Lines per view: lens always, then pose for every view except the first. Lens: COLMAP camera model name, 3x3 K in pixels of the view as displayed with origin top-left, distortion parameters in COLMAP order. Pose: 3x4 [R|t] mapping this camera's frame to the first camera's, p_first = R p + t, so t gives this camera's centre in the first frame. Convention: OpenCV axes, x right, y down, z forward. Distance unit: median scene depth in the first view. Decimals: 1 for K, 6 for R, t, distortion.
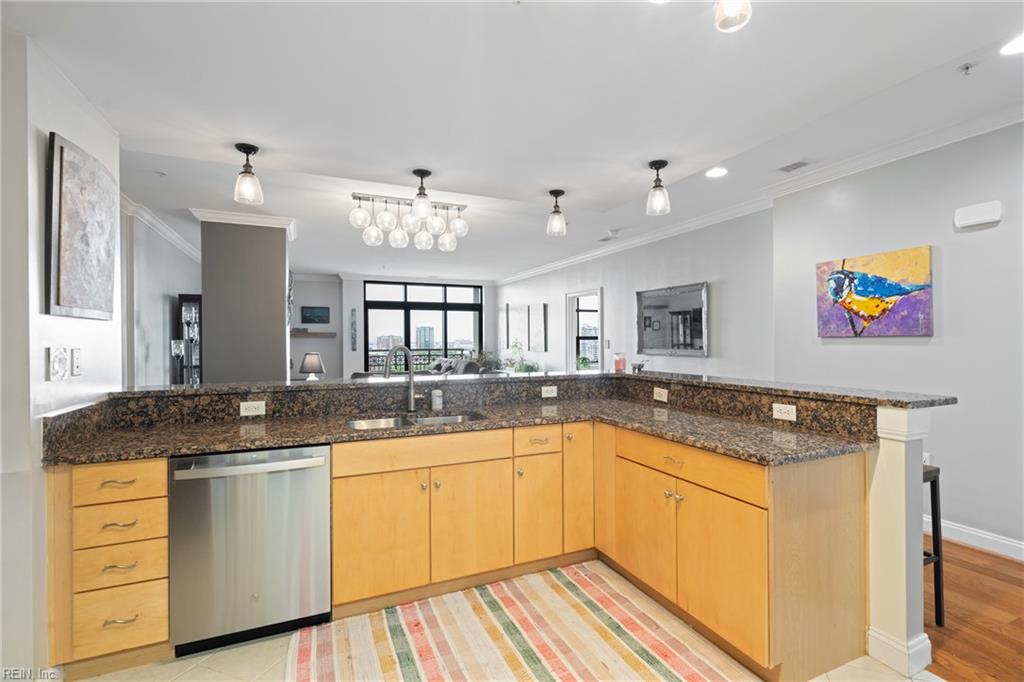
lens RADIAL K [[464.3, 0, 510.4], [0, 464.3, 343.2], [0, 0, 1]] dist [-0.009686, 0.002943]
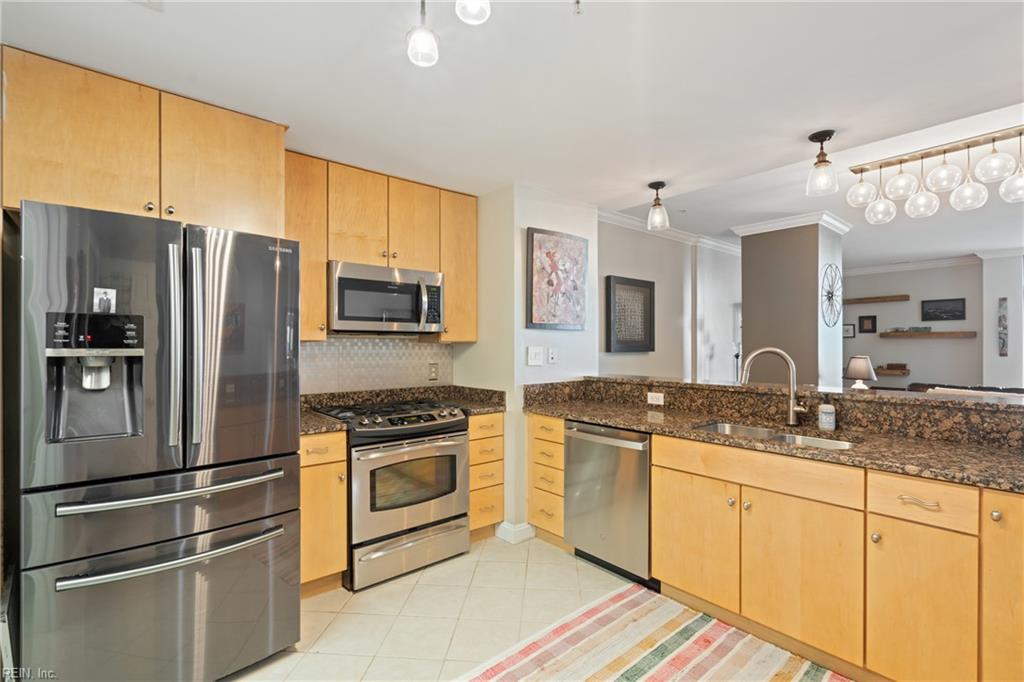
lens RADIAL K [[464.3, 0, 517.1], [0, 464.3, 346.8], [0, 0, 1]] dist [-0.009686, 0.002943]
pose [[0.283646, 0.007245, -0.958902, 0.362313], [-0.003577, 0.999972, 0.006497, -0.001269], [0.958922, 0.001587, 0.283664, 0.216948]]
